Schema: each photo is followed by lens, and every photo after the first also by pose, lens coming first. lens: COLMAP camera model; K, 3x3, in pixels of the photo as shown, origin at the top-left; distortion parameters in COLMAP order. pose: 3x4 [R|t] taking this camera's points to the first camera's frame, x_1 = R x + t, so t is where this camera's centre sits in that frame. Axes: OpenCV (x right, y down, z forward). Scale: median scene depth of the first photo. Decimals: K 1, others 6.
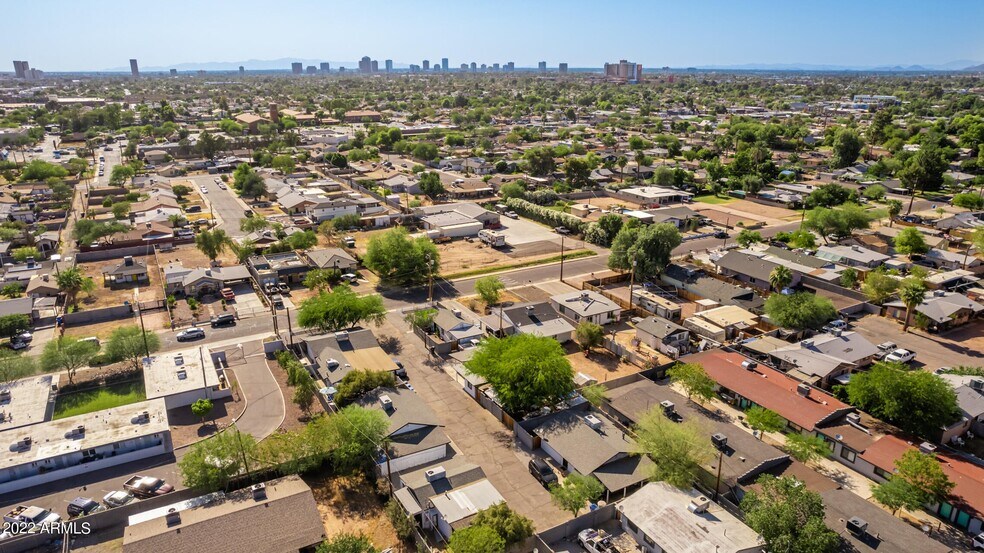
lens RADIAL K [[663.4, 0, 489.1], [0, 663.4, 258.5], [0, 0, 1]] dist [-0.067241, 0.055539]
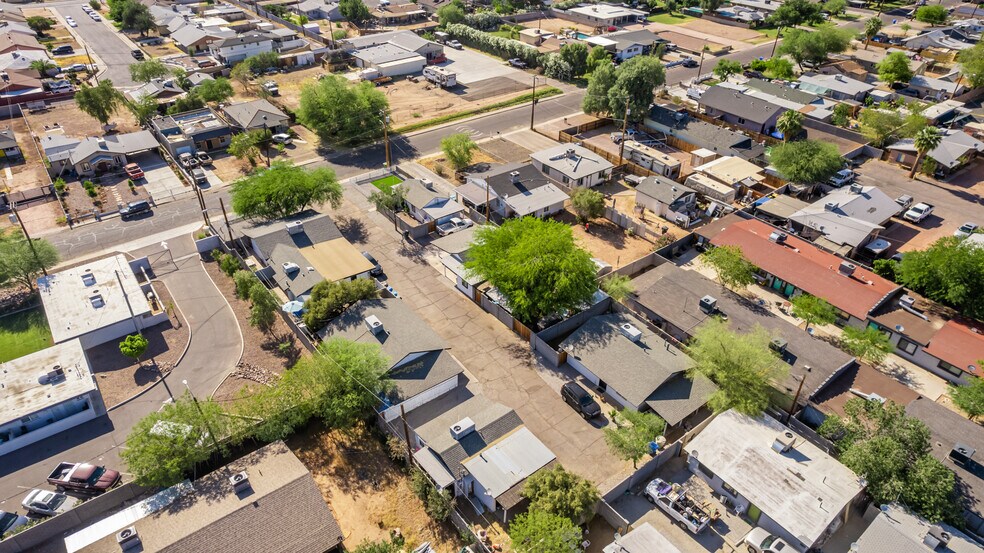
lens RADIAL K [[635.4, 0, 487.6], [0, 635.4, 284.3], [0, 0, 1]] dist [-0.071209, 0.064346]
pose [[0.990054, -0.075829, 0.118507, -0.074617], [0.034628, 0.947748, 0.317135, -0.046413], [-0.136363, -0.309877, 0.940947, 0.191035]]
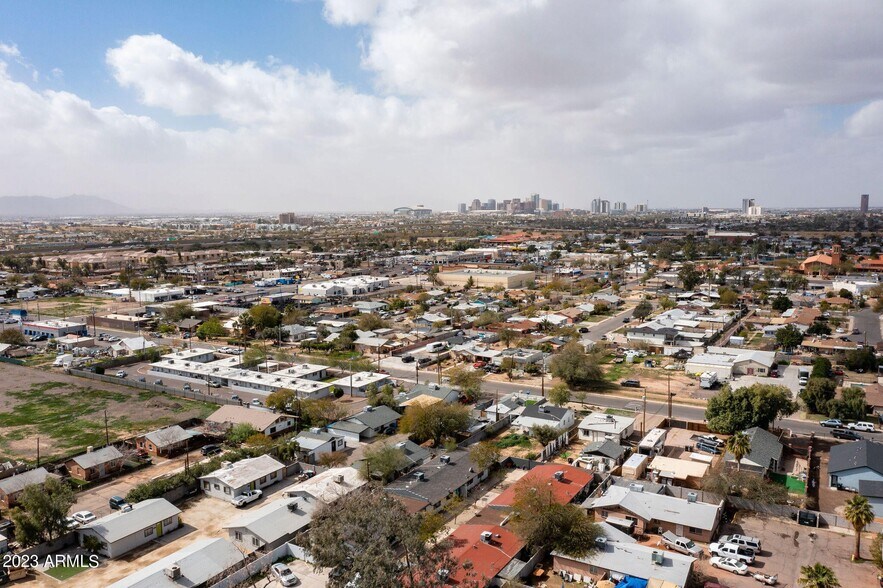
lens RADIAL K [[725.5, 0, 438.8], [0, 725.5, 292.7], [0, 0, 1]] dist [-0.020423, -0.001458]
pose [[0.481061, 0.098893, -0.871091, 1.070832], [-0.236997, 0.971292, -0.020613, -0.054965], [0.844045, 0.216362, 0.490688, 0.114773]]
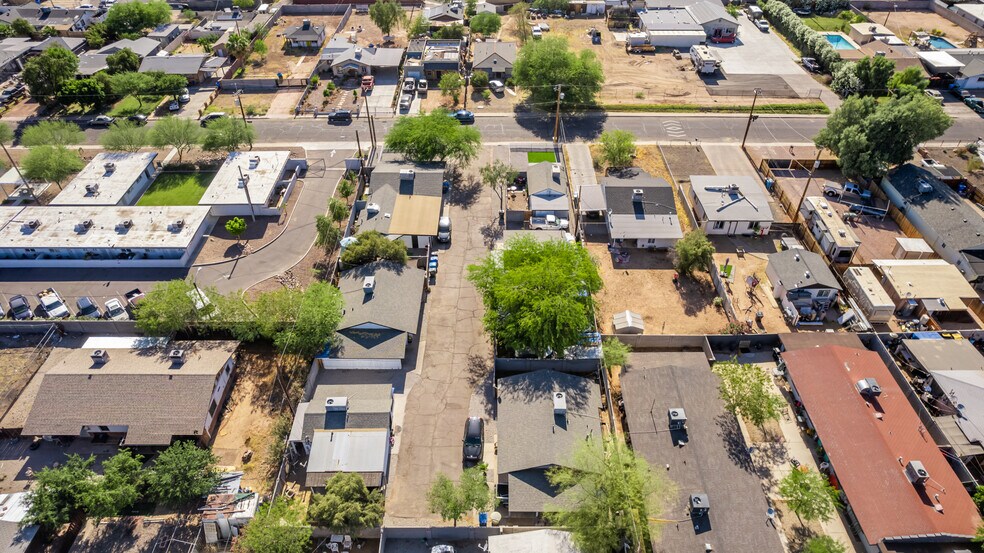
lens RADIAL K [[635.4, 0, 491.7], [0, 635.4, 274.7], [0, 0, 1]] dist [-0.071209, 0.064346]
pose [[0.869989, 0.316025, -0.378480, 0.210561], [-0.135964, 0.891597, 0.431935, -0.127663], [0.473954, -0.324319, 0.818648, 0.268168]]
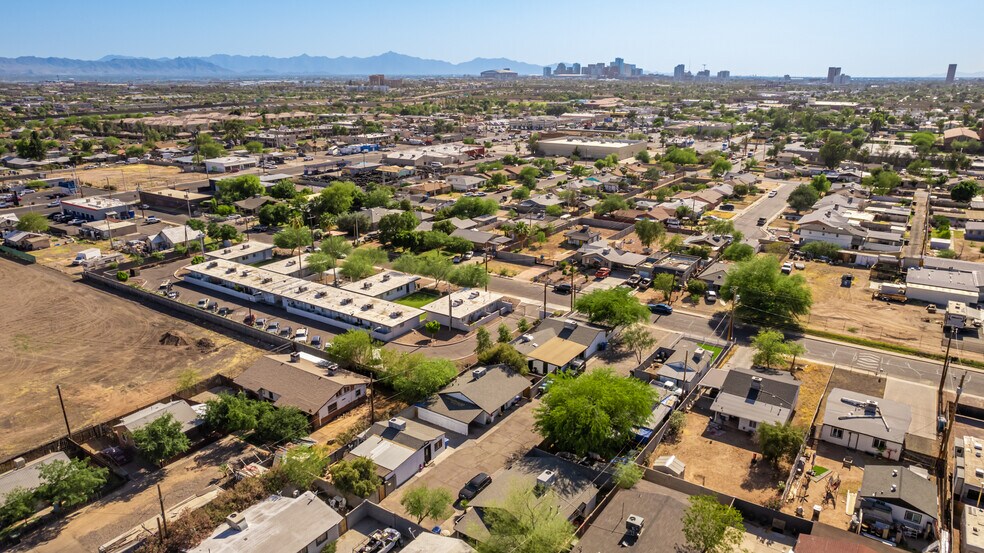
lens RADIAL K [[663.4, 0, 493.0], [0, 663.4, 276.8], [0, 0, 1]] dist [-0.067241, 0.055539]
pose [[0.445248, 0.266905, -0.854702, 0.524534], [-0.251501, 0.953392, 0.166707, -0.087047], [0.859361, 0.140733, 0.491623, 0.314104]]
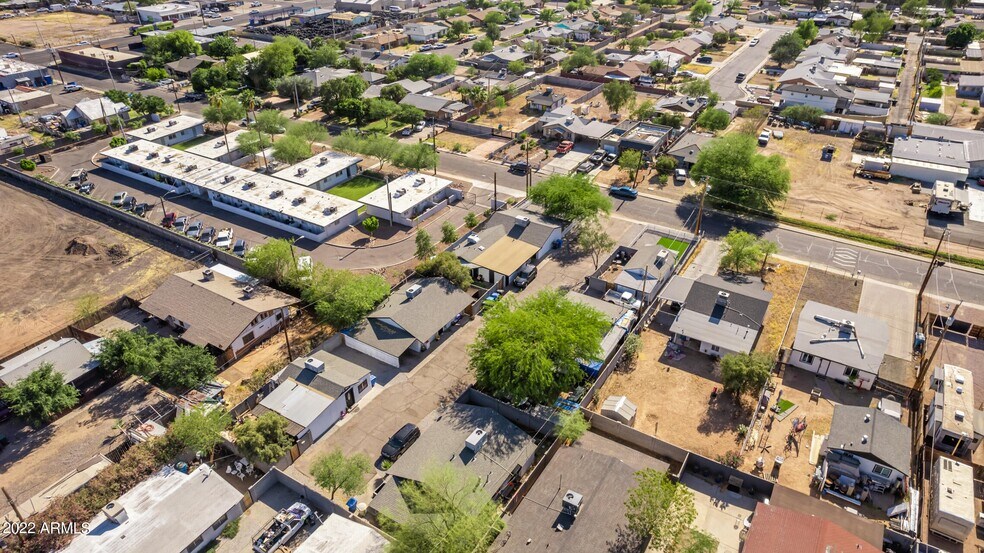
lens RADIAL K [[635.4, 0, 496.7], [0, 635.4, 281.4], [0, 0, 1]] dist [-0.071209, 0.064346]
pose [[0.479940, 0.464937, -0.743970, 0.412431], [-0.239807, 0.885251, 0.398527, -0.138416], [0.843890, -0.012860, 0.536362, 0.415951]]
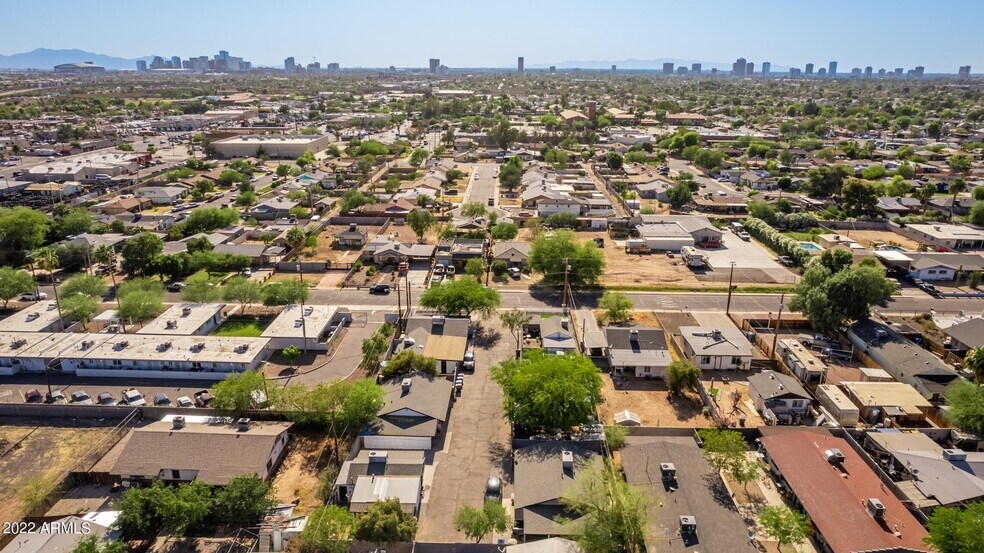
lens RADIAL K [[663.4, 0, 491.3], [0, 663.4, 283.2], [0, 0, 1]] dist [-0.067241, 0.055539]
pose [[0.856295, 0.167932, -0.488423, 0.308725], [-0.151557, 0.985733, 0.073212, -0.026825], [0.493750, 0.011333, 0.869530, 0.104844]]
